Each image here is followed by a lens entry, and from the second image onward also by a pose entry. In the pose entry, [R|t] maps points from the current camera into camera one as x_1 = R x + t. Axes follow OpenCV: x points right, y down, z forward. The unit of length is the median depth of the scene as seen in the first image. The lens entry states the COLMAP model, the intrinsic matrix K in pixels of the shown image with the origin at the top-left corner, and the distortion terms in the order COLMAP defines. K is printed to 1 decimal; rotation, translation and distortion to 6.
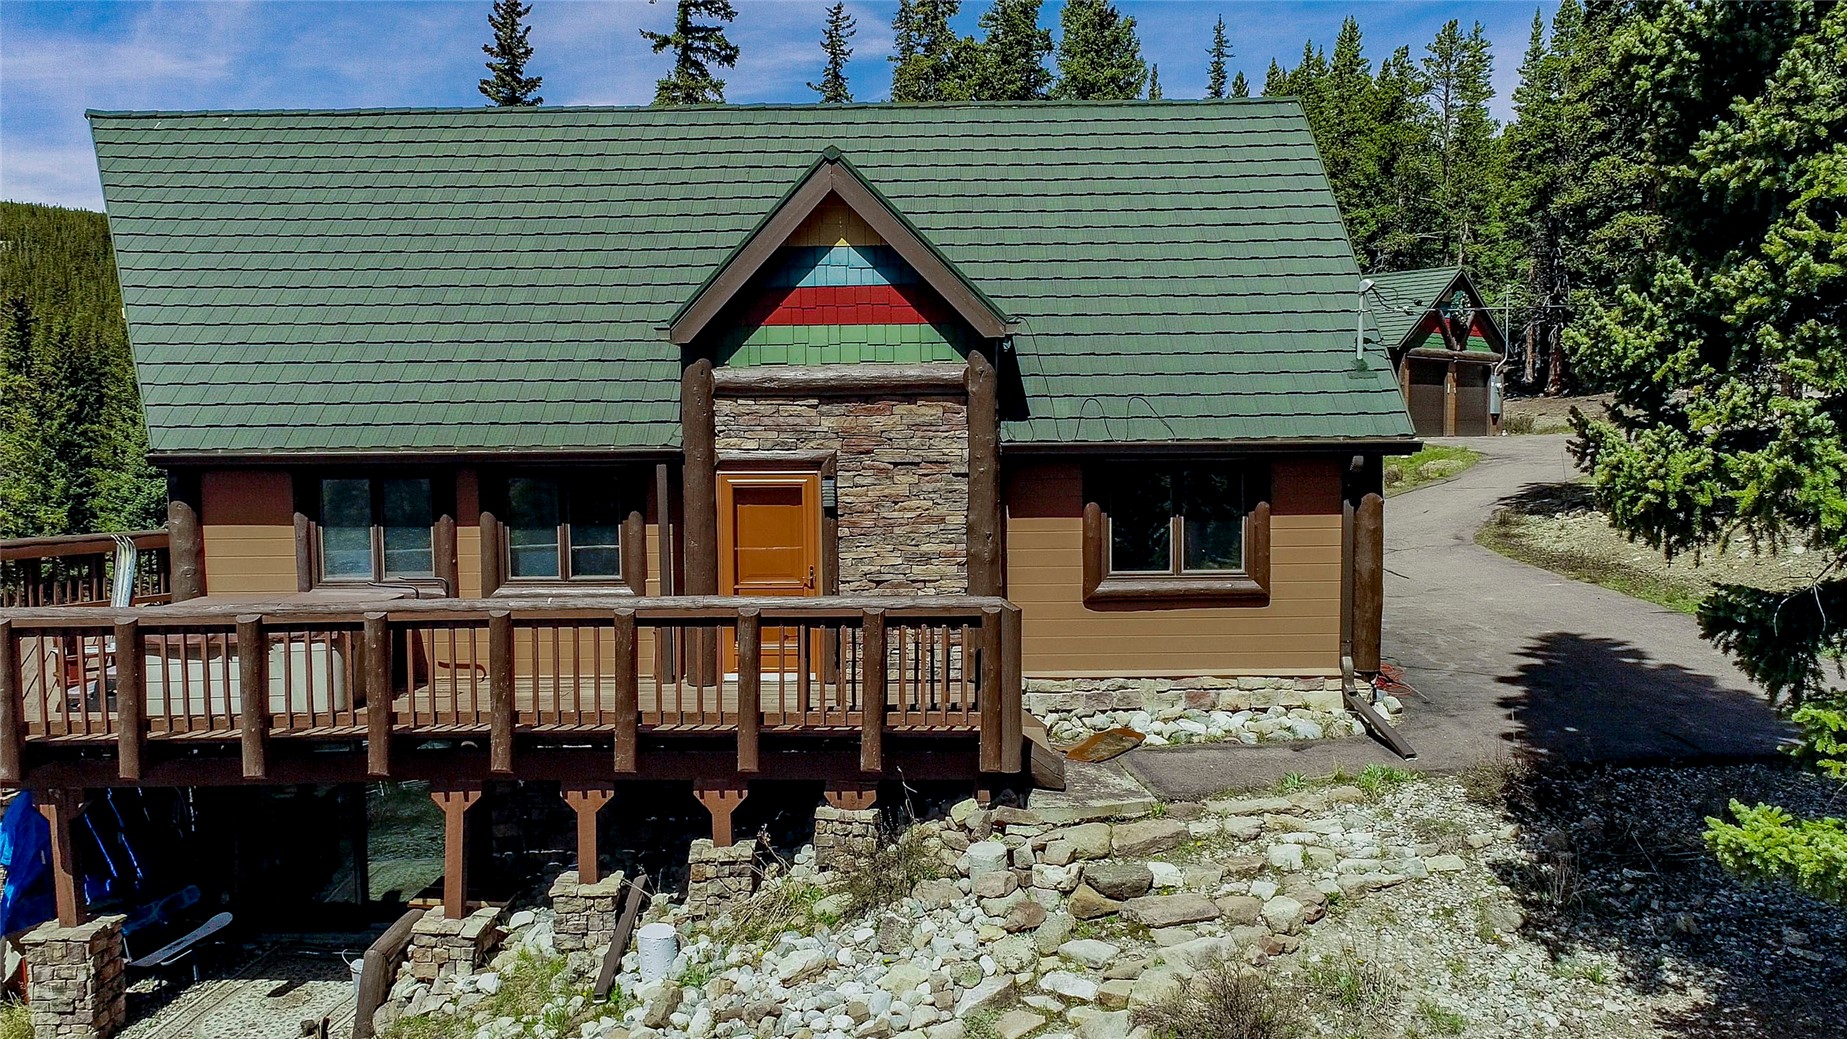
lens RADIAL K [[1322.4, 0, 915.1], [0, 1322.4, 522.6], [0, 0, 1]] dist [-0.004154, 0.001289]
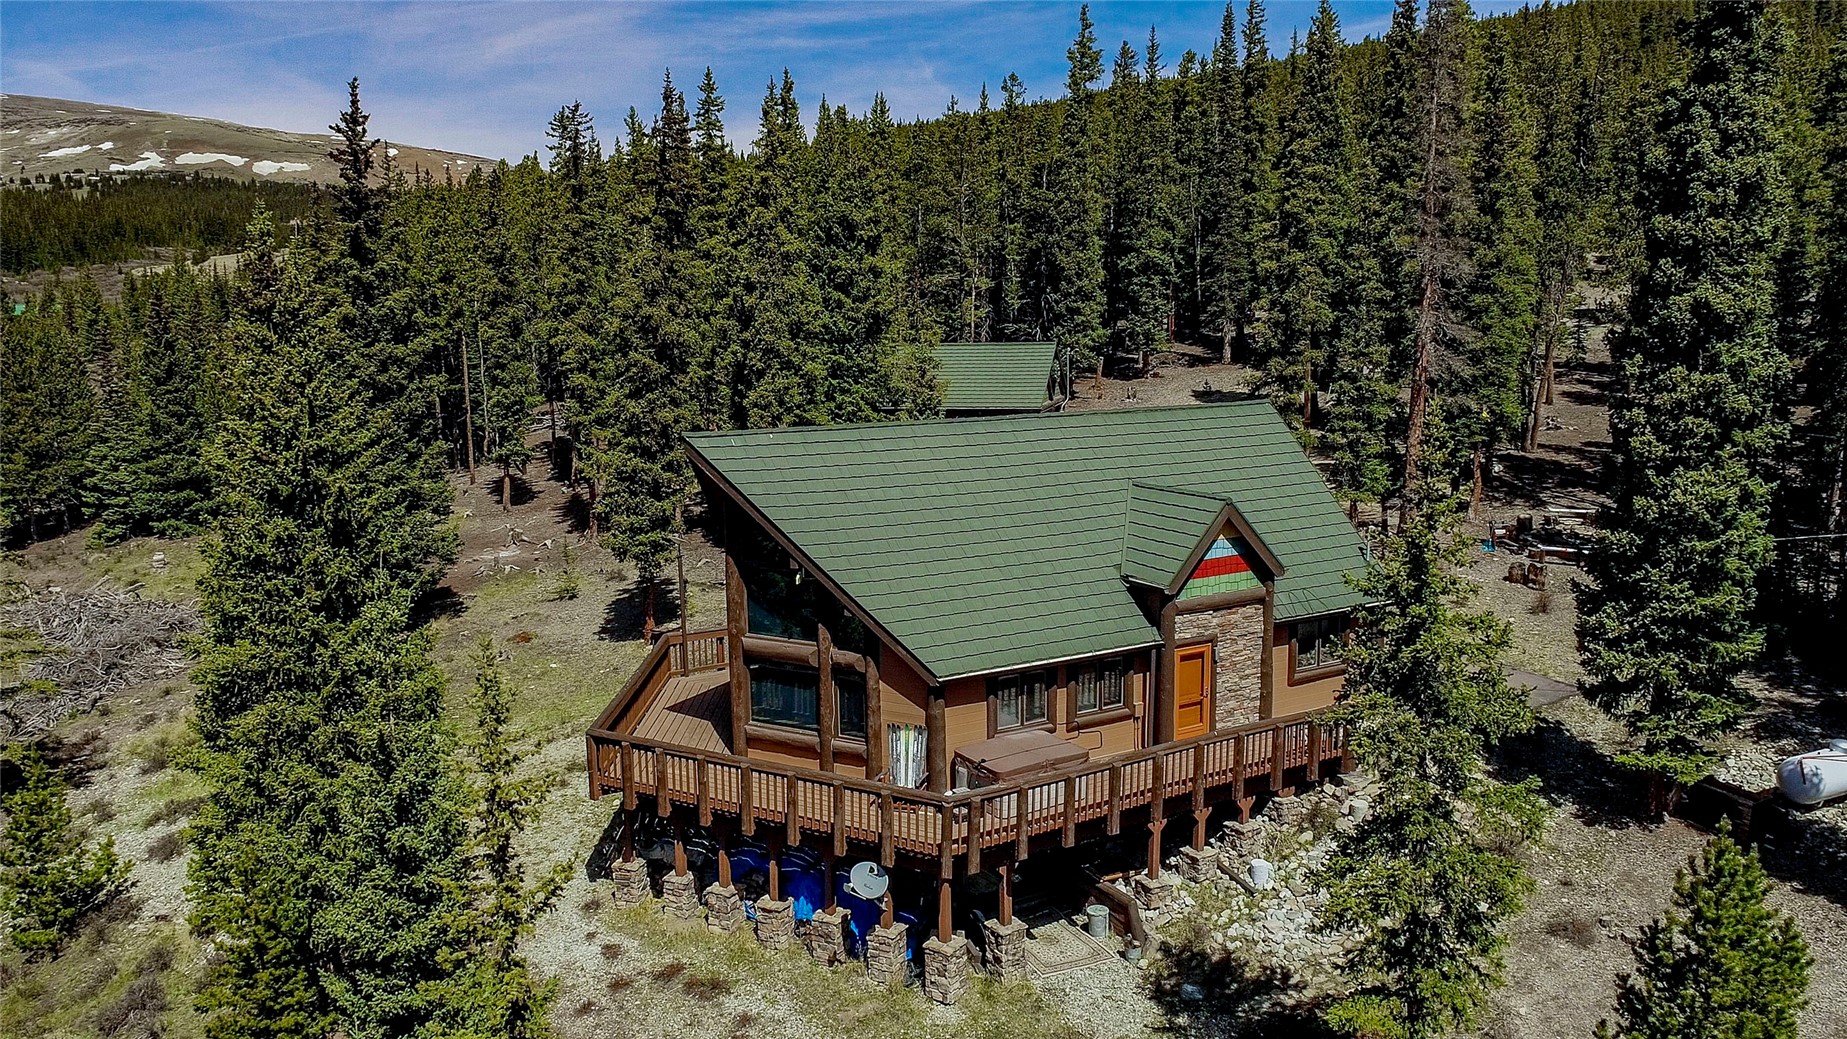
lens RADIAL K [[1322.4, 0, 915.1], [0, 1322.4, 522.6], [0, 0, 1]] dist [-0.004154, 0.001289]
pose [[0.855736, -0.081103, 0.511017, -1.545491], [0.039319, 0.994976, 0.092070, -0.445213], [-0.515917, -0.058695, 0.854625, -0.559090]]
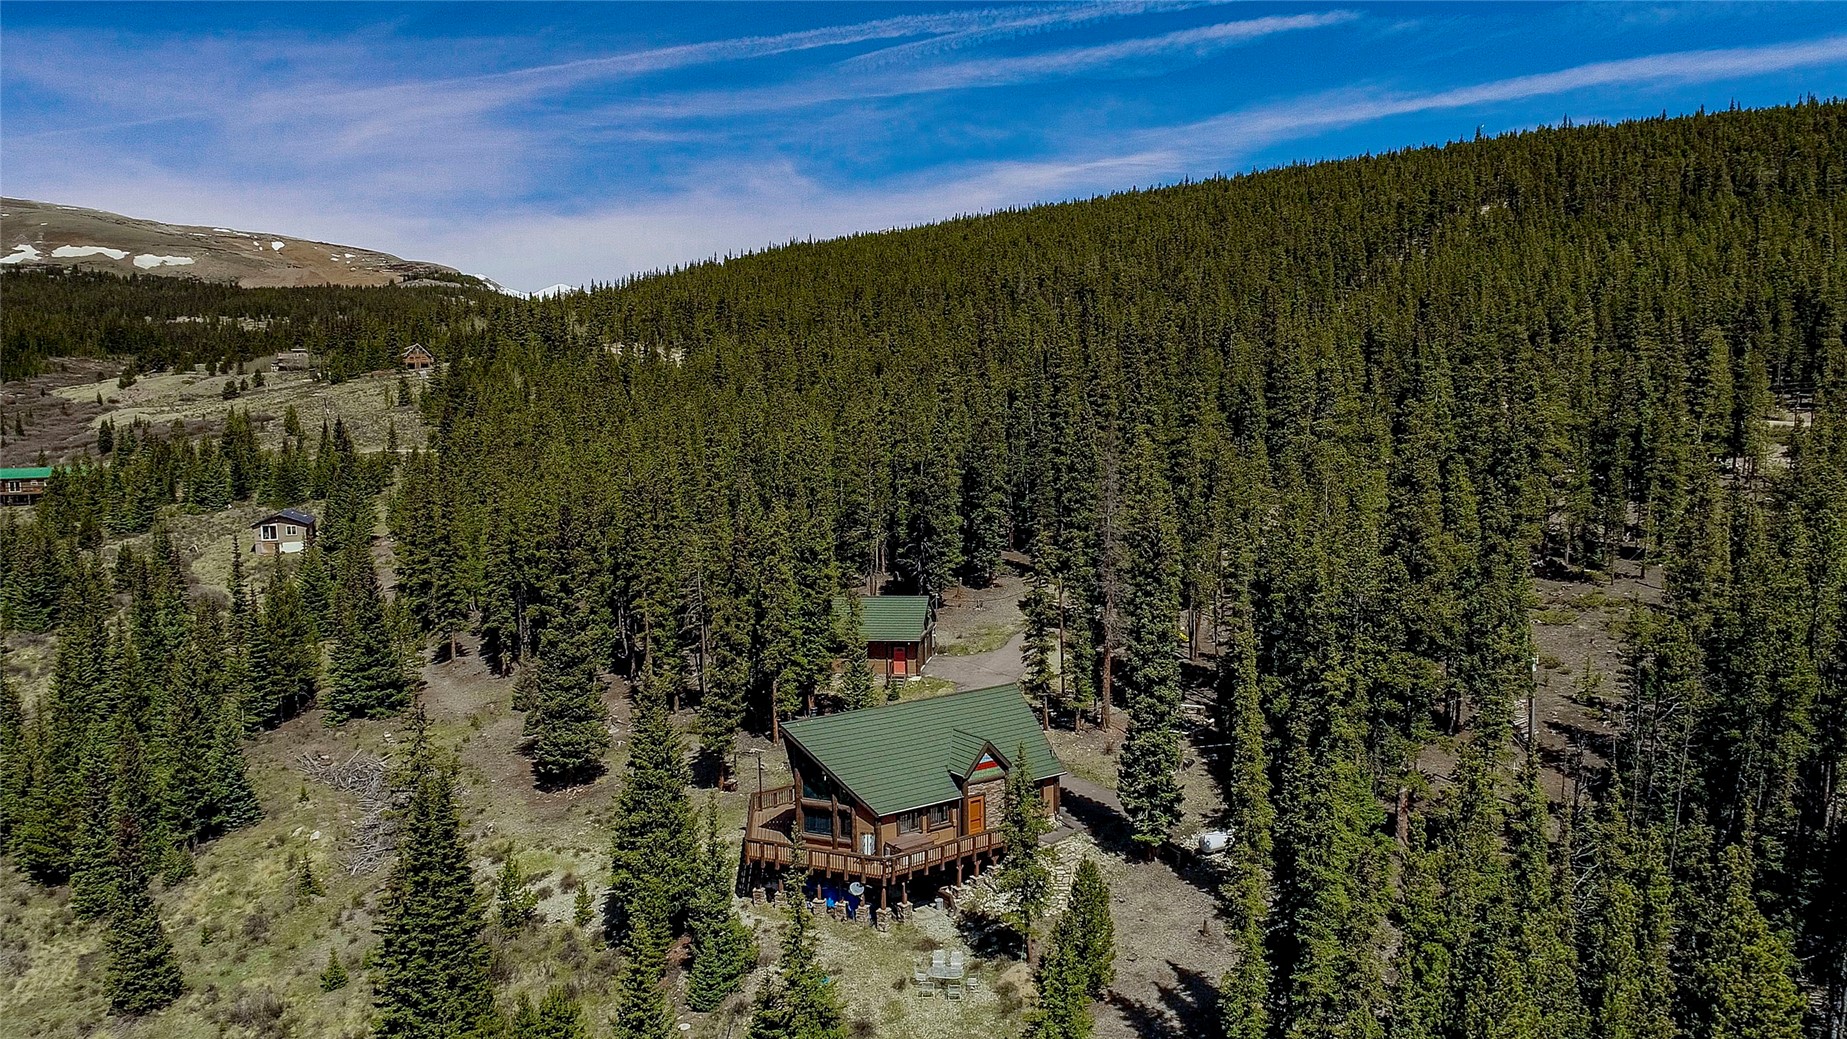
lens RADIAL K [[1316.7, 0, 917.5], [0, 1316.7, 522.6], [0, 0, 1]] dist [-0.010918, 0.002856]
pose [[0.808750, -0.057182, 0.585366, -3.379658], [0.047014, 0.998363, 0.032572, -1.343964], [-0.586271, 0.001178, 0.810114, -3.212187]]
